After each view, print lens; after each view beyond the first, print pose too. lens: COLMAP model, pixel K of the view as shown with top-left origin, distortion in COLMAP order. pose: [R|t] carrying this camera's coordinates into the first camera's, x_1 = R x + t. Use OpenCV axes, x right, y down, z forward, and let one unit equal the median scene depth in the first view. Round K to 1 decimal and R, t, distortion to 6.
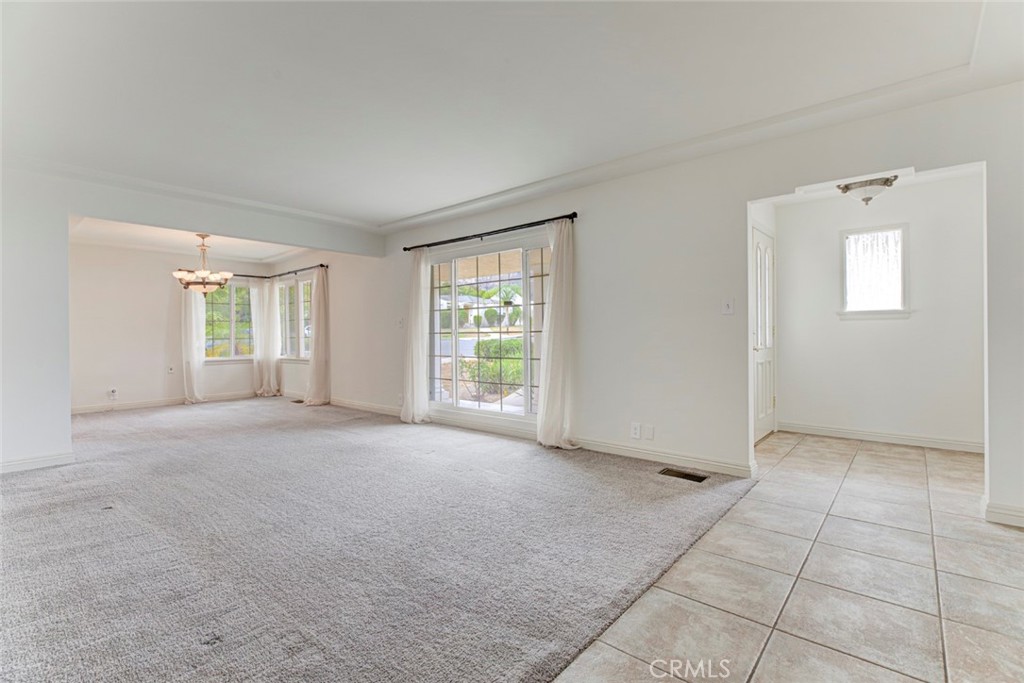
lens RADIAL K [[473.6, 0, 508.6], [0, 473.6, 341.3], [0, 0, 1]] dist [-0.010120, -0.000206]
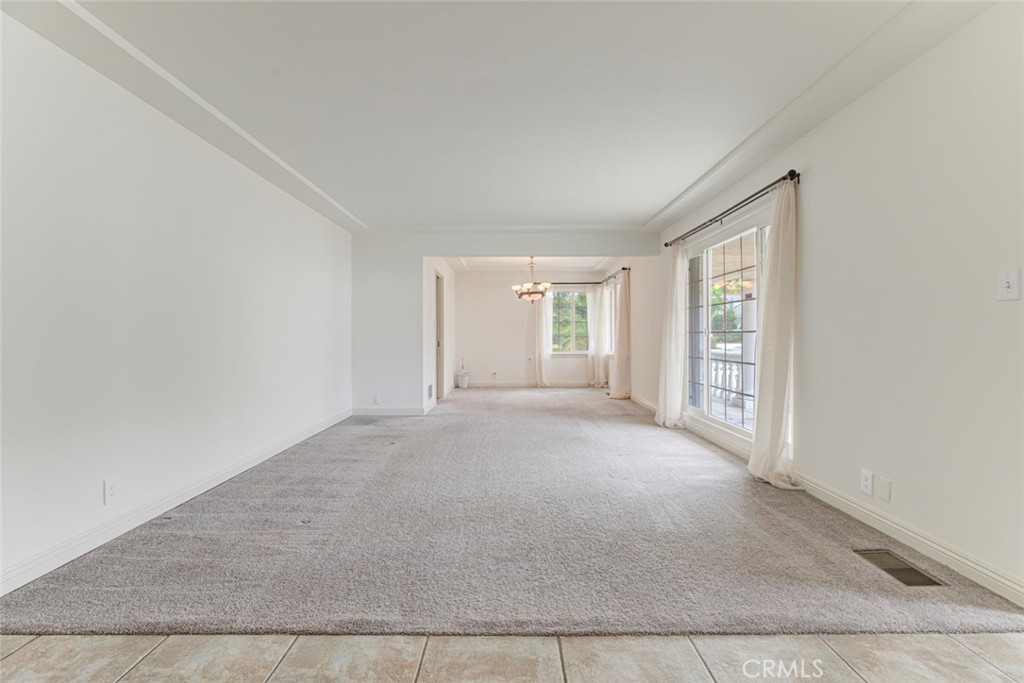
lens RADIAL K [[473.6, 0, 506.8], [0, 473.6, 338.1], [0, 0, 1]] dist [-0.010120, -0.000206]
pose [[0.643294, 0.009960, -0.765555, 0.315960], [-0.011226, 0.999931, 0.003575, -0.005335], [0.765537, 0.006294, 0.643361, 0.138520]]
